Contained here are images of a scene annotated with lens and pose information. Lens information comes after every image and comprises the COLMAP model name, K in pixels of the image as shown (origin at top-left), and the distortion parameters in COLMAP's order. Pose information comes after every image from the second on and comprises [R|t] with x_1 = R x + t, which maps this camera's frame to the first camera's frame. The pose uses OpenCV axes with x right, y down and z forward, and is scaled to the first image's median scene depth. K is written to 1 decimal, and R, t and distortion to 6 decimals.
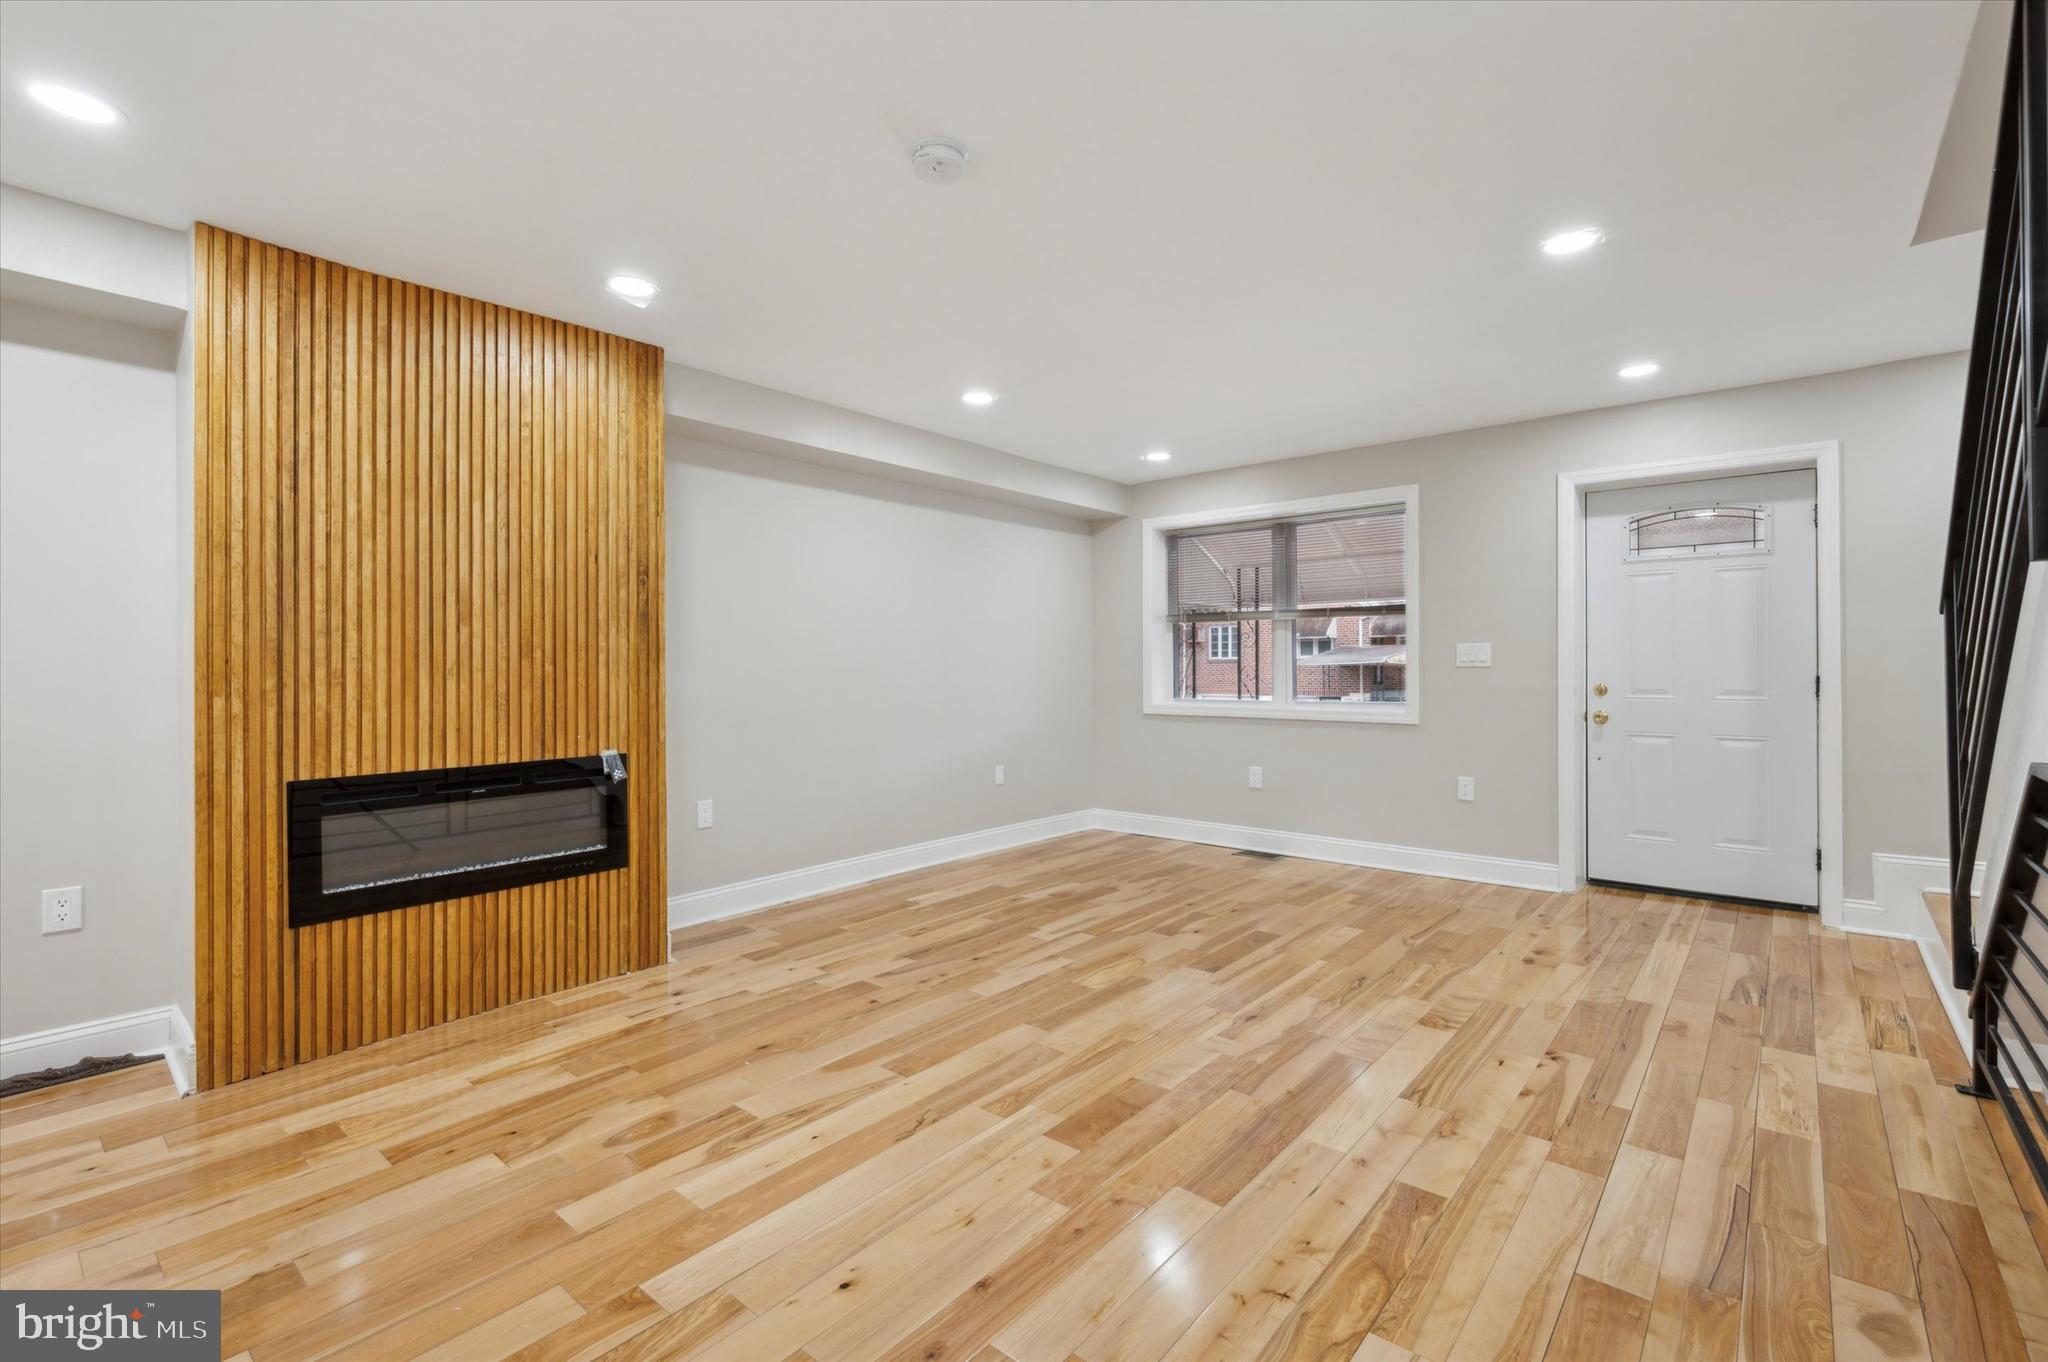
lens RADIAL K [[908.9, 0, 1032.2], [0, 908.9, 665.3], [0, 0, 1]] dist [0.000546, 0.000312]
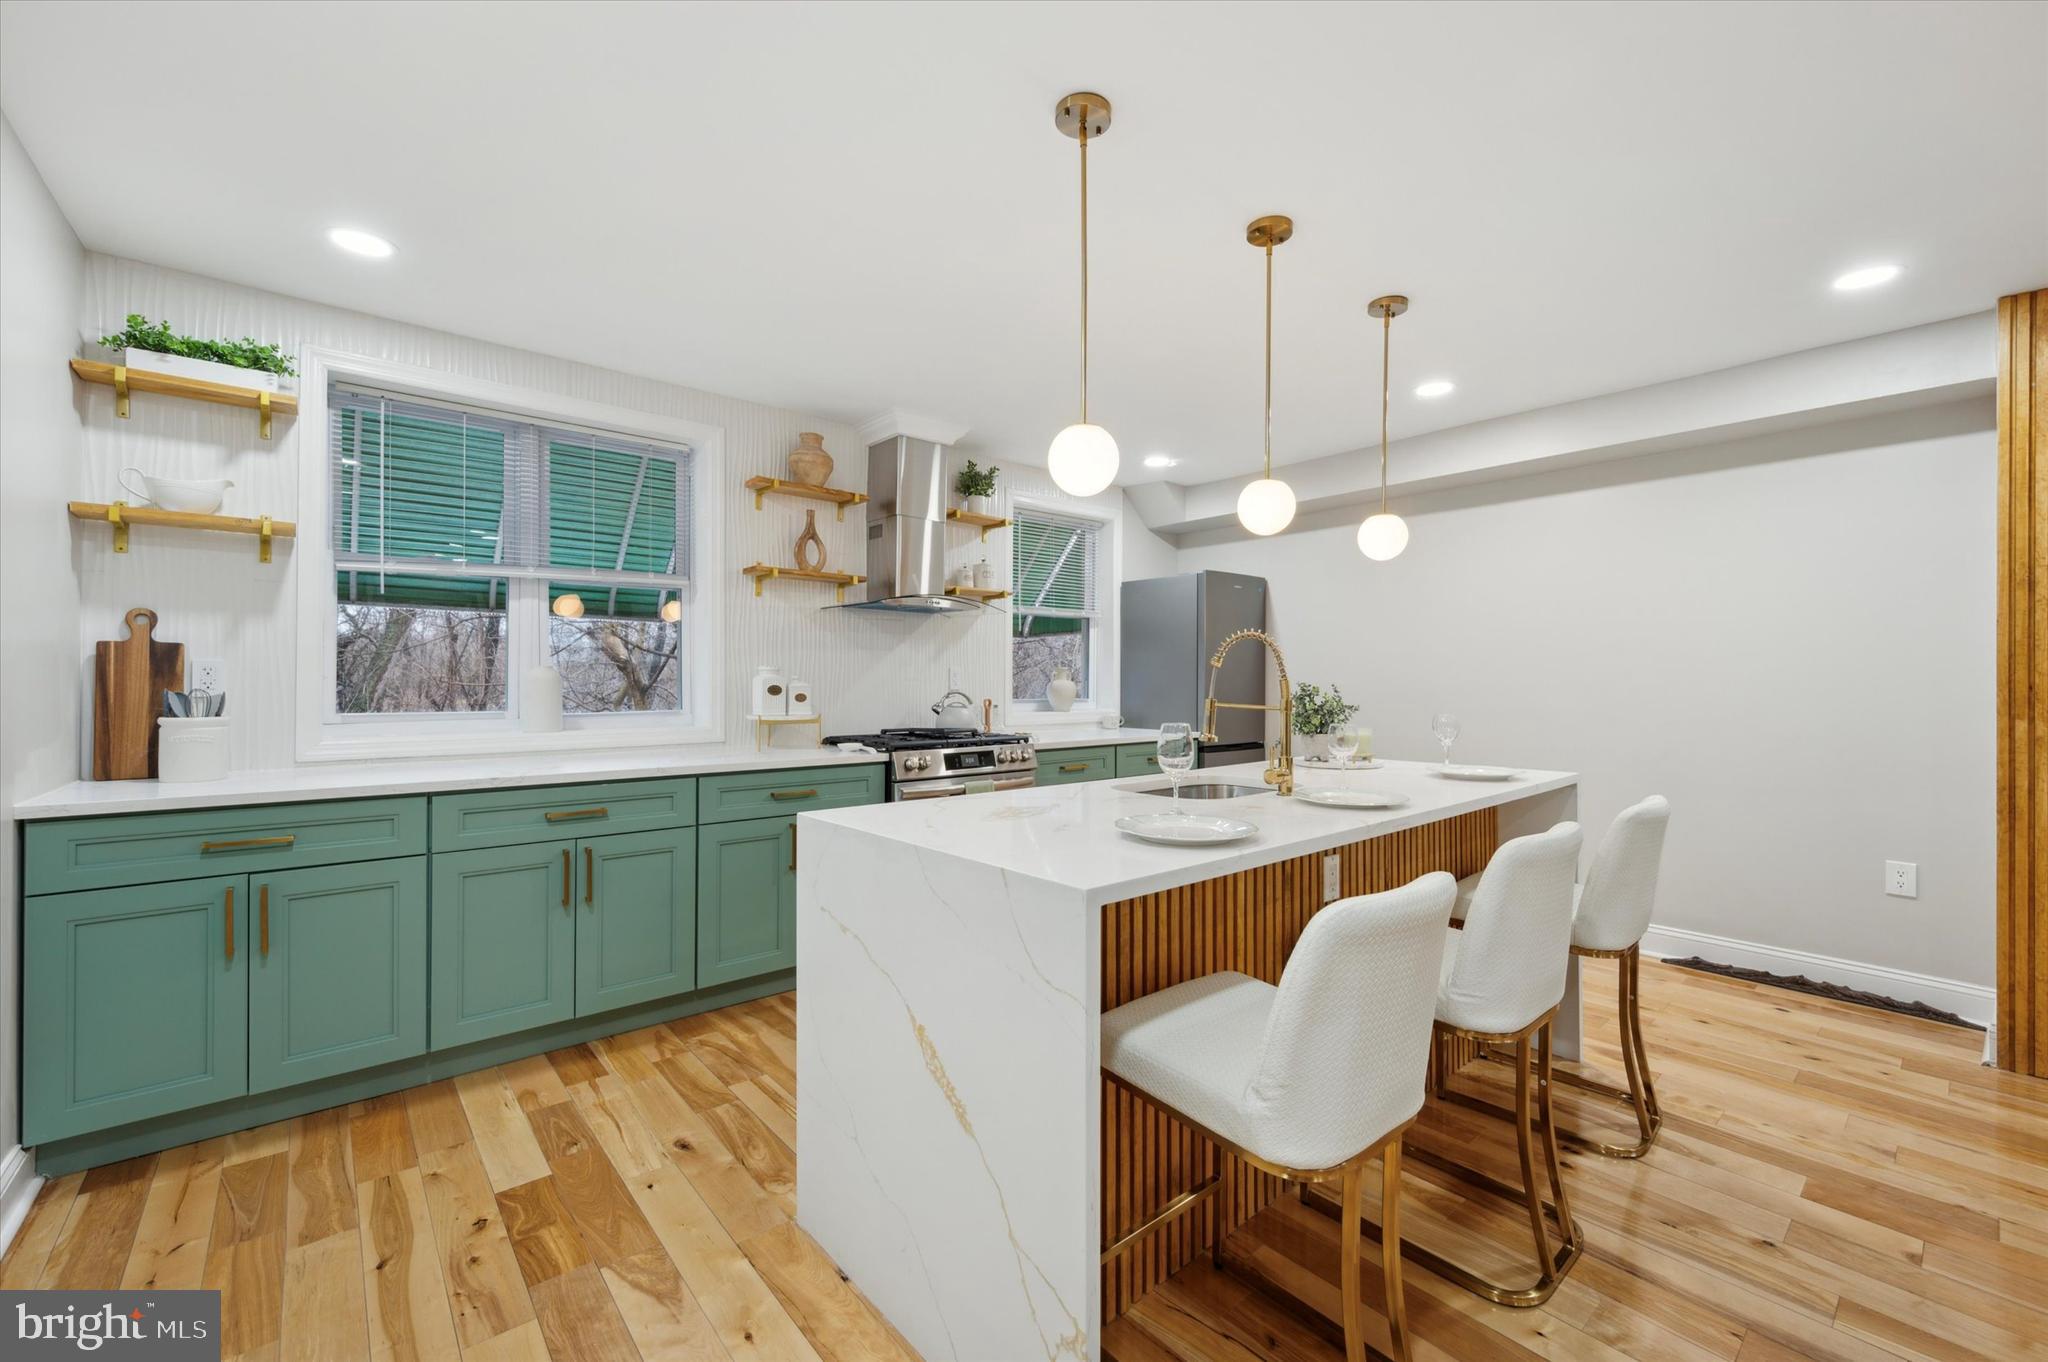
lens RADIAL K [[824.9, 0, 1030.2], [0, 824.9, 677.2], [0, 0, 1]] dist [-0.001945, 0.001437]
pose [[-0.166492, 0.004759, -0.986031, 0.243558], [0.004059, 0.999983, 0.004141, -0.021773], [0.986034, -0.003313, -0.166509, -0.014001]]
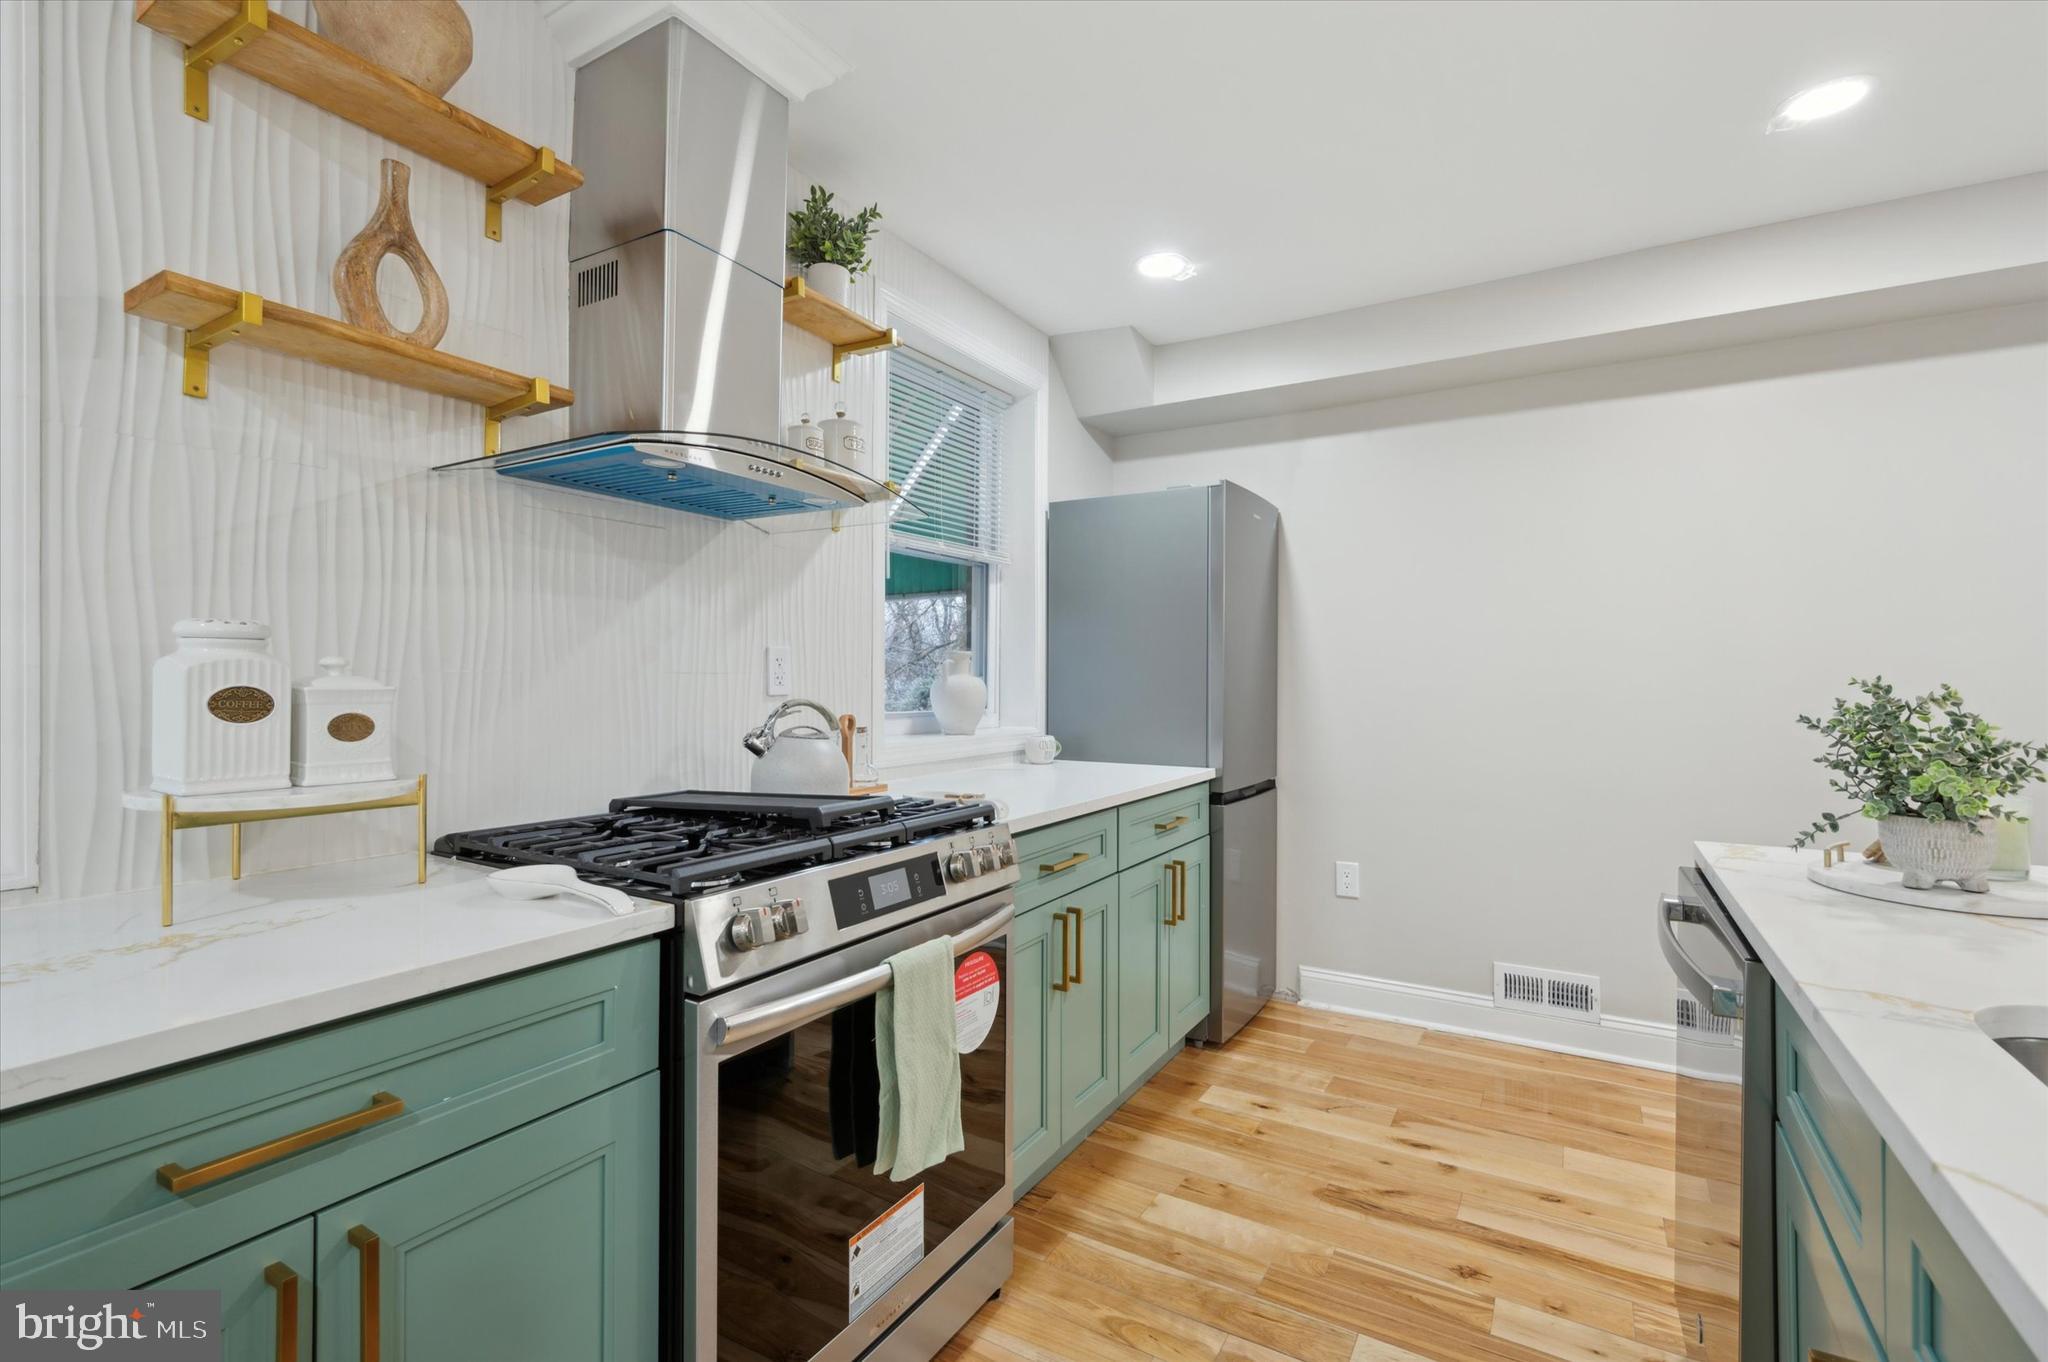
lens RADIAL K [[908.9, 0, 1022.2], [0, 908.9, 677.7], [0, 0, 1]] dist [0.000546, 0.000312]
pose [[0.147767, 0.006430, -0.989001, -0.425017], [0.000565, 0.999978, 0.006585, -0.013208], [0.989022, -0.001532, 0.147760, -0.301013]]
